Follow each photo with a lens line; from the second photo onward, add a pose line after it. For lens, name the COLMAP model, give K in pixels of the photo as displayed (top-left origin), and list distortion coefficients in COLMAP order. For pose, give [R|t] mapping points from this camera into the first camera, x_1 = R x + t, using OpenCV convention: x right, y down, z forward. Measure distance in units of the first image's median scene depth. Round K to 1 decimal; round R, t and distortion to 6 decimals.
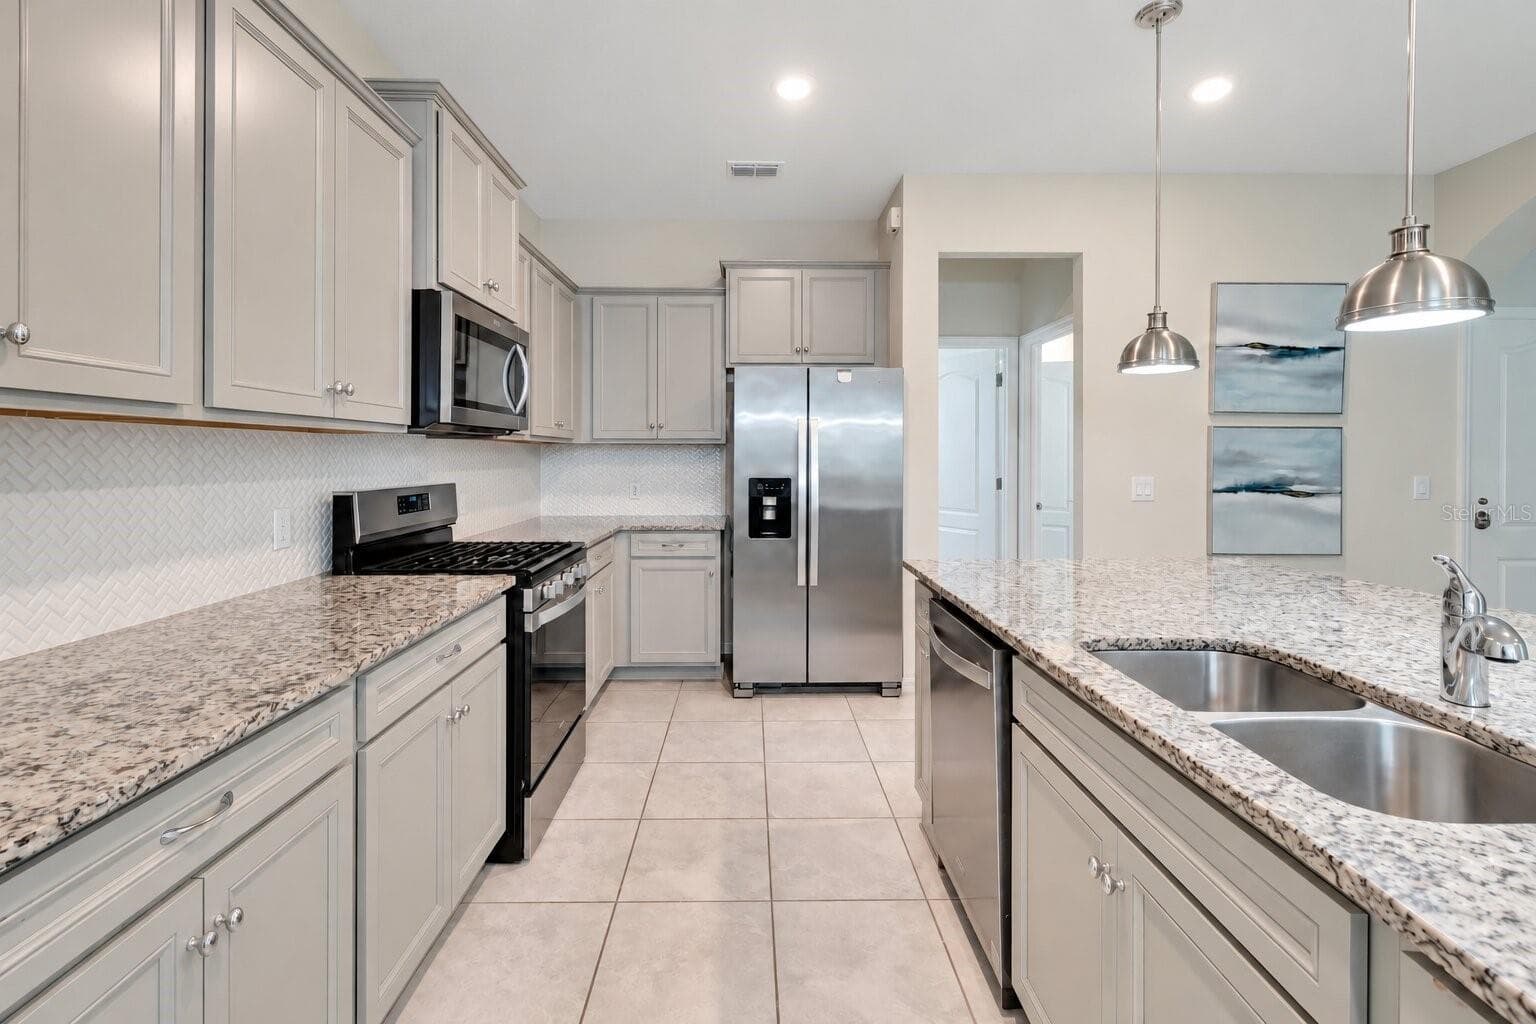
lens RADIAL K [[701.5, 0, 765.9], [0, 701.5, 453.6], [0, 0, 1]] dist [0.002941, 0.000220]
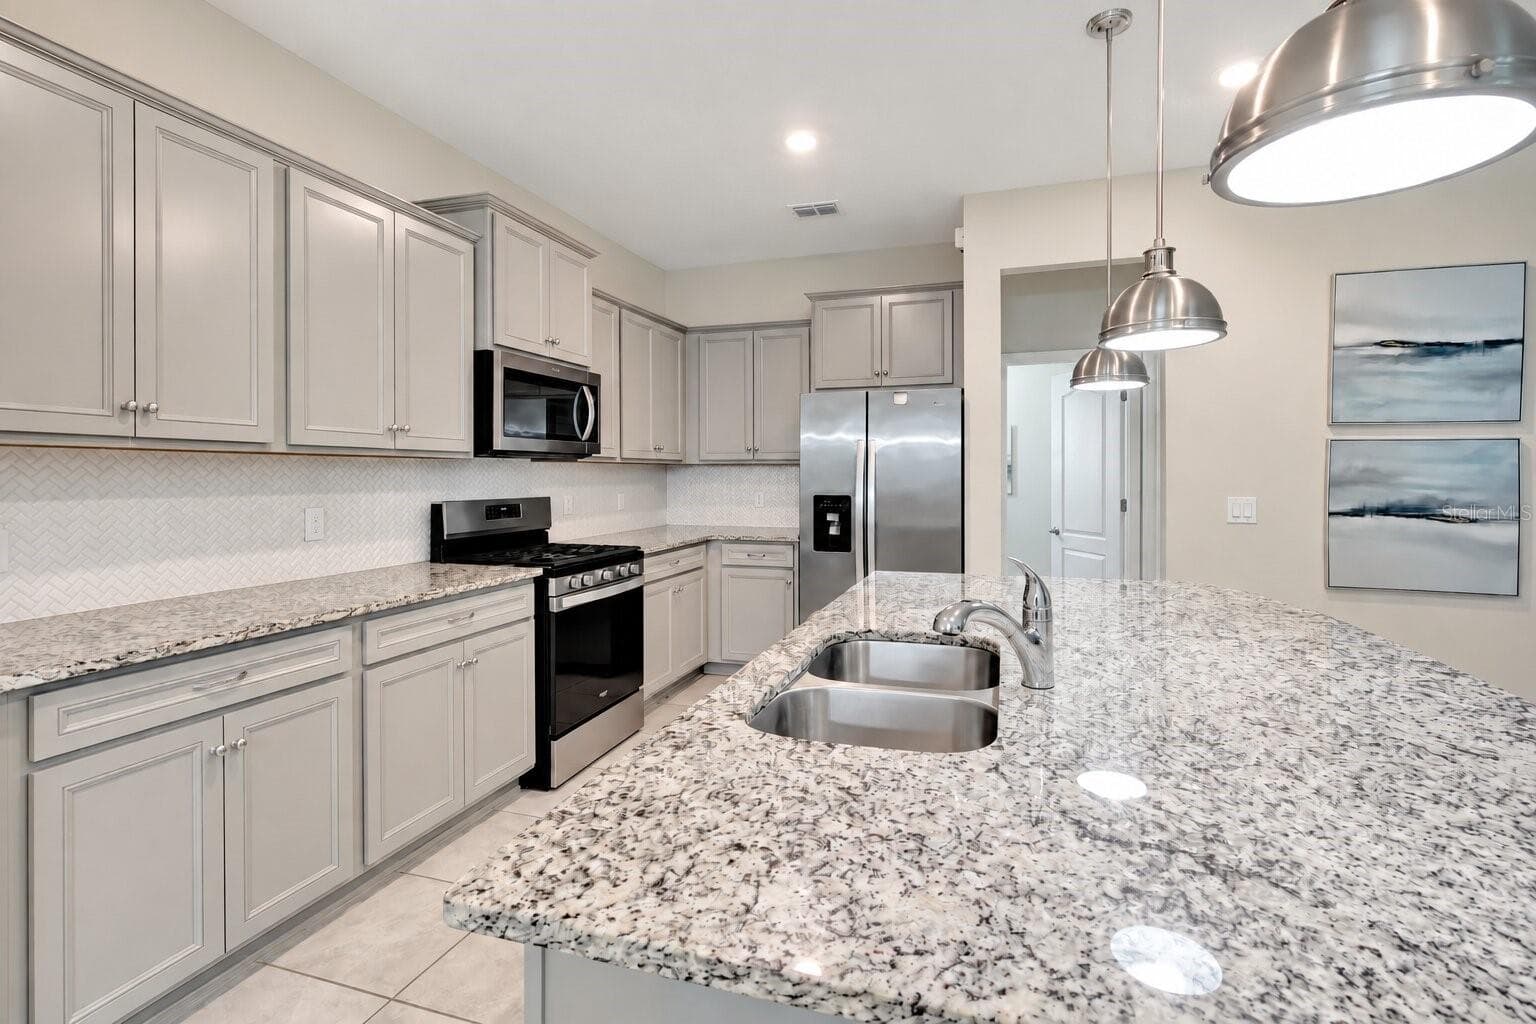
lens RADIAL K [[716.1, 0, 777.5], [0, 716.1, 475.7], [0, 0, 1]] dist [-0.000218, 0.000298]
pose [[0.945831, -0.002279, -0.324653, 0.282820], [0.002890, 0.999995, 0.001401, 0.002541], [0.324648, -0.002264, 0.945832, -0.060610]]
